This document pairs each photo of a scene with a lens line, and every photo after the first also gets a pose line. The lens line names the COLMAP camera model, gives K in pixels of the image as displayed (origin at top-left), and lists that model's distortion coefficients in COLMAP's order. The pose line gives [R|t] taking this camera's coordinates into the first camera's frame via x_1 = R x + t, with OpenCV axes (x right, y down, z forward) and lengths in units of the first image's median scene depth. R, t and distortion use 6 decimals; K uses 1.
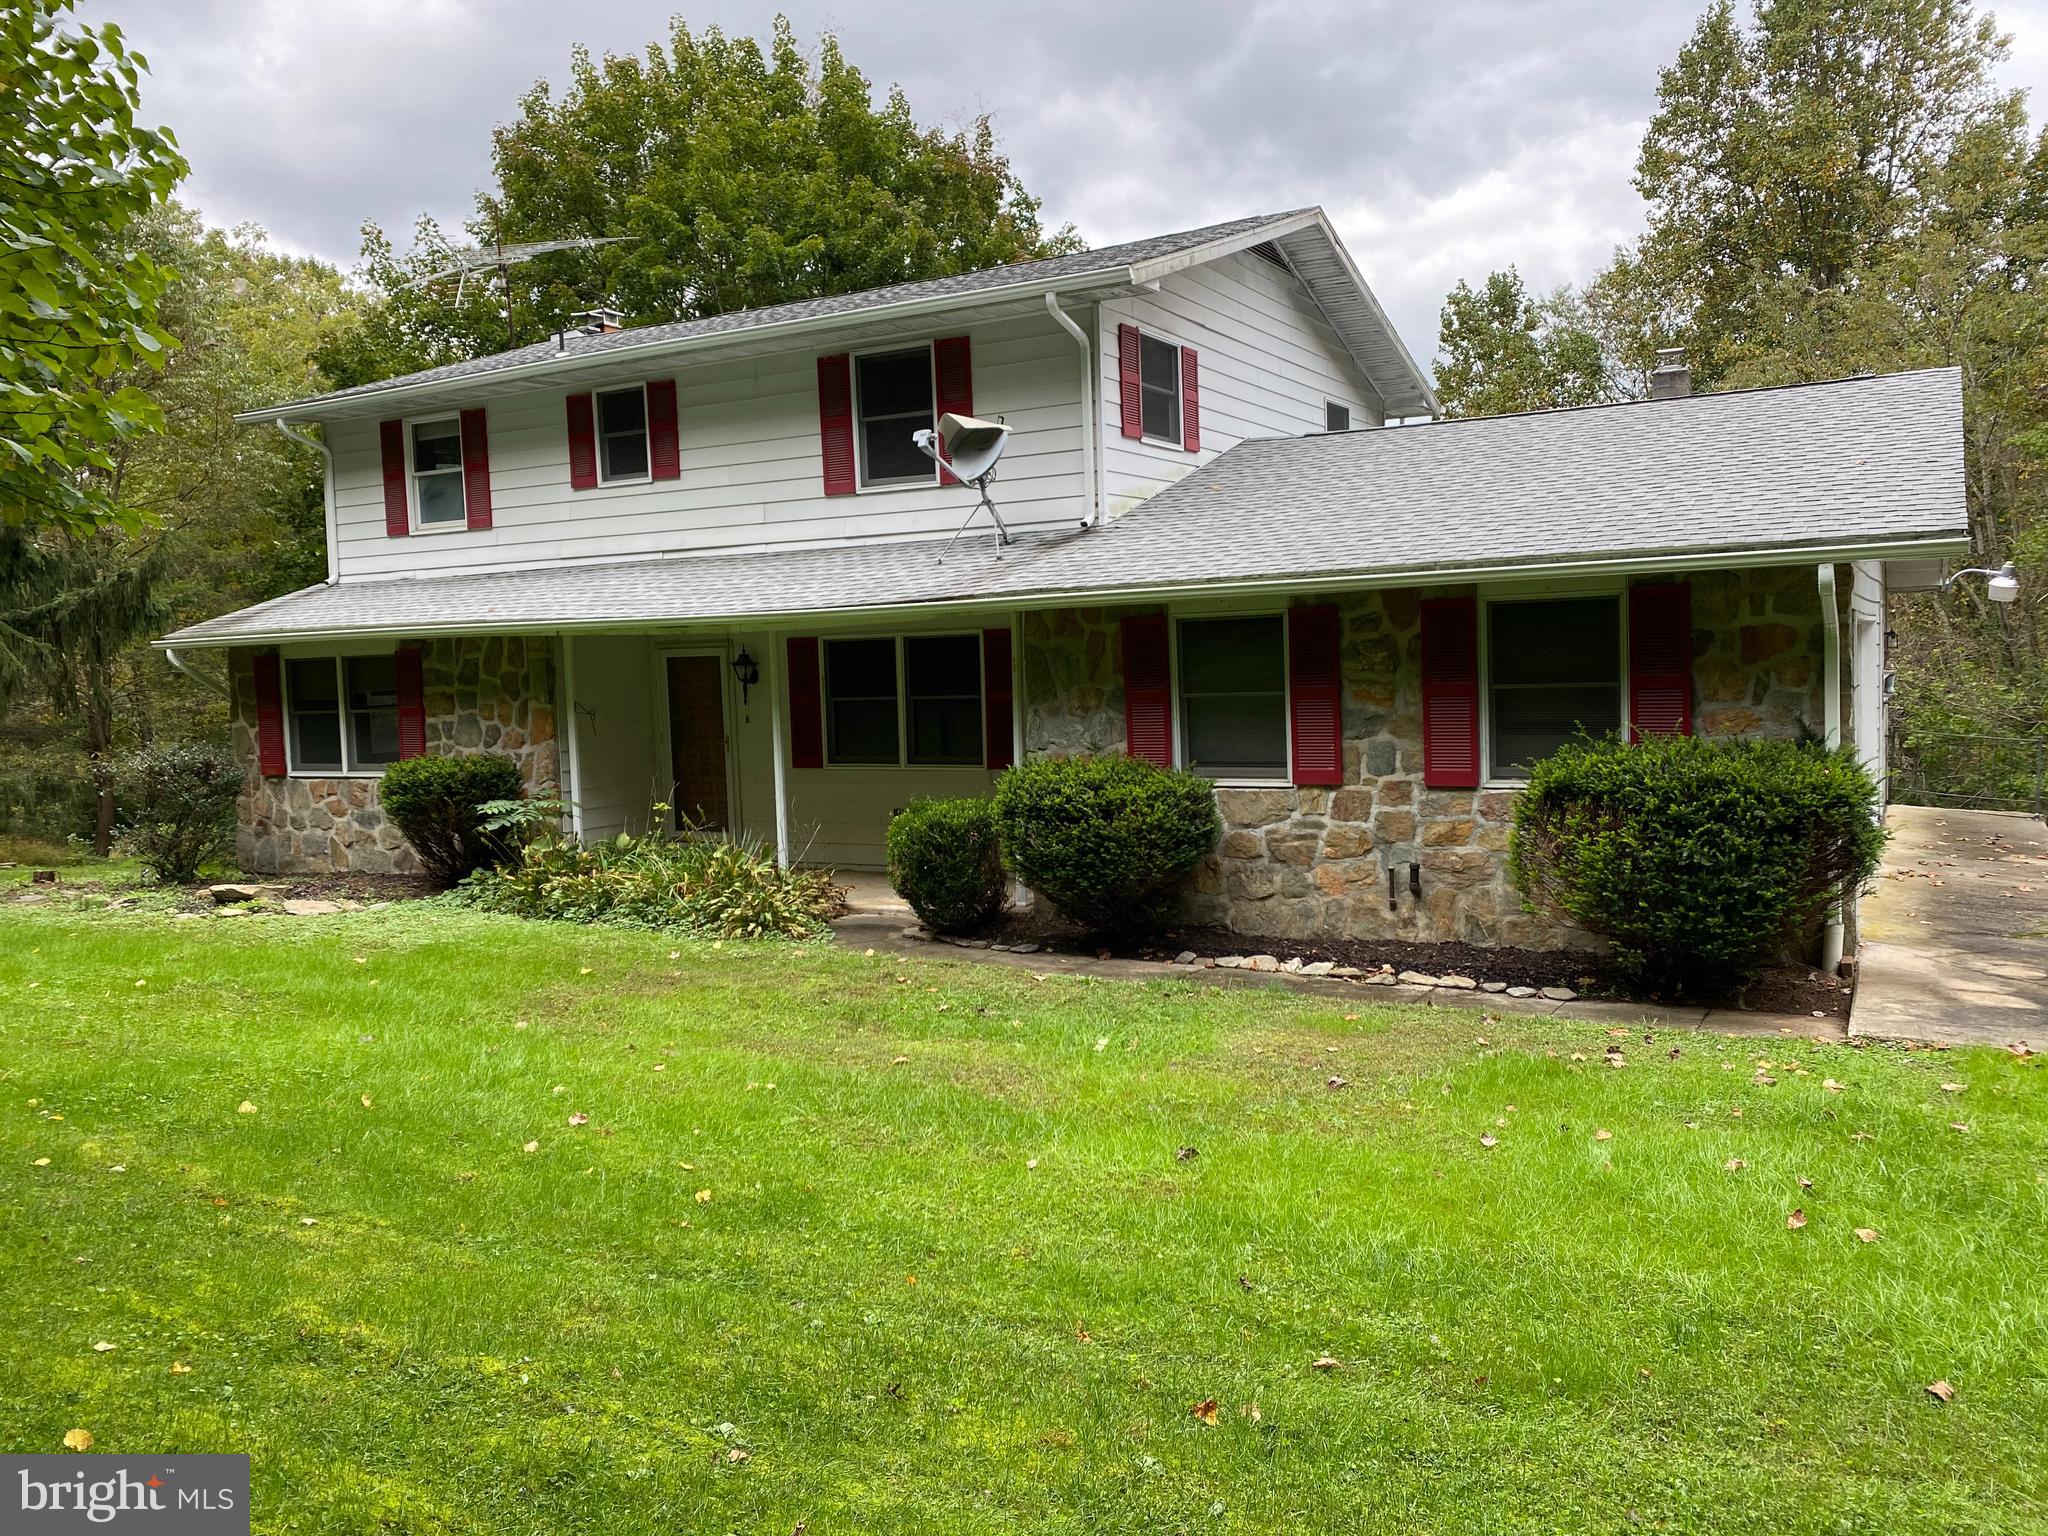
lens RADIAL K [[1555.4, 0, 1024.0], [0, 1555.4, 768.0], [0, 0, 1]] dist [0.099169, -0.127989]
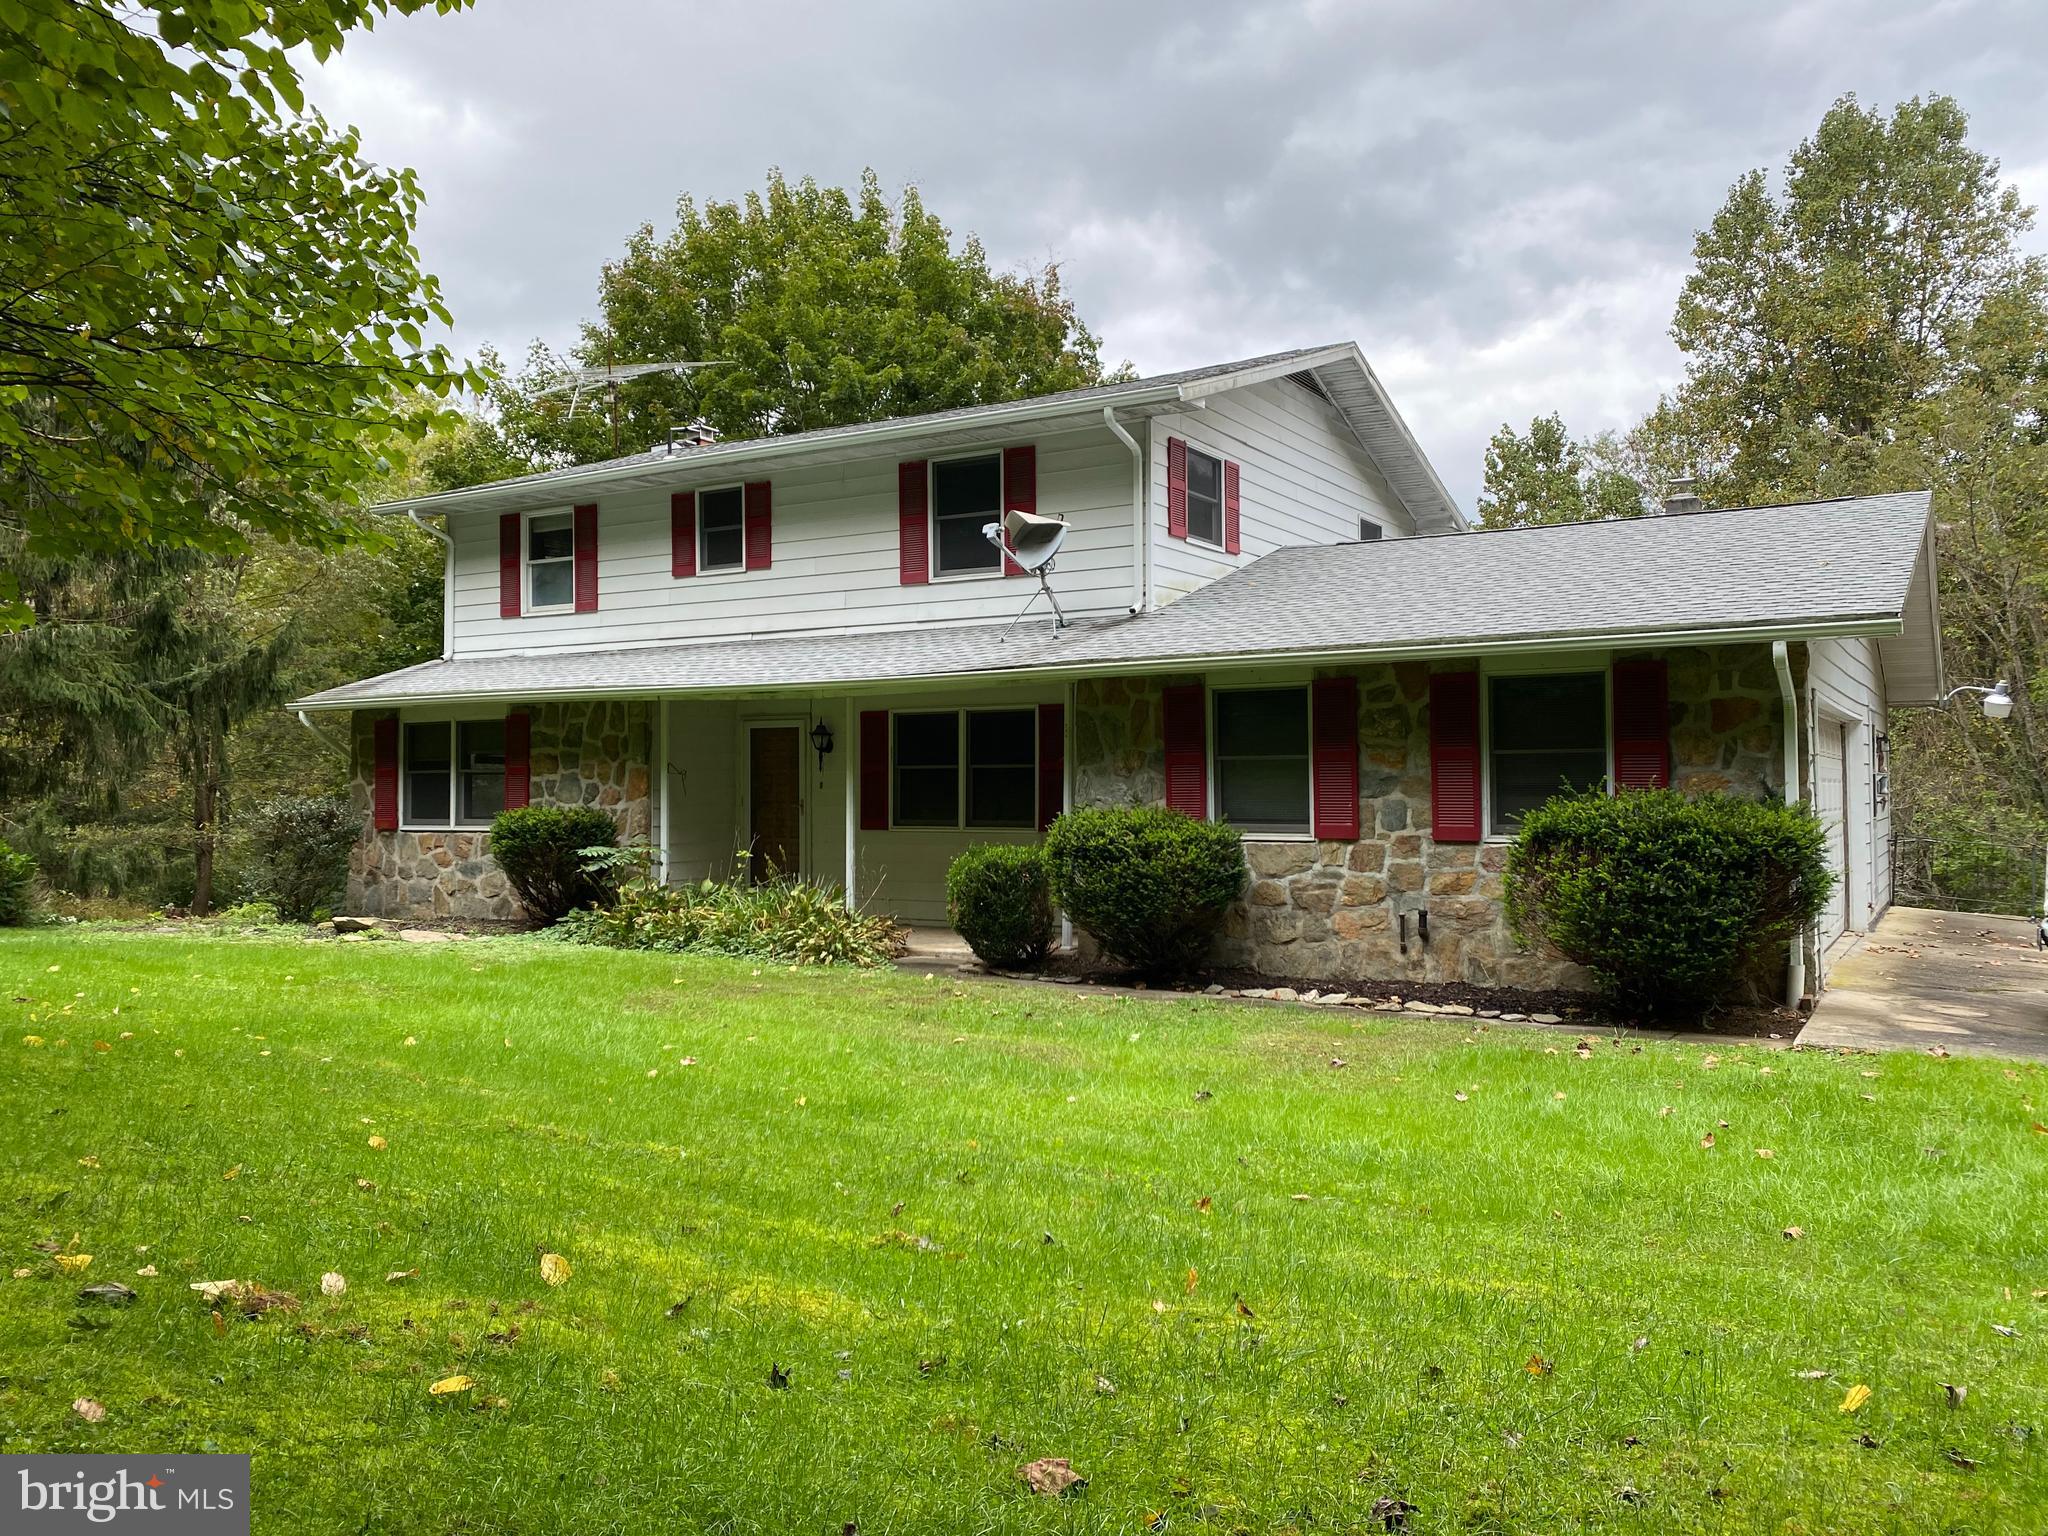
lens RADIAL K [[1572.0, 0, 1029.6], [0, 1572.0, 772.1], [0, 0, 1]] dist [0.131943, -0.203077]
pose [[0.999189, 0.028253, -0.028678, 0.000383], [-0.030623, 0.995835, -0.085879, 0.053980], [0.026133, 0.086688, 0.995893, -0.106333]]
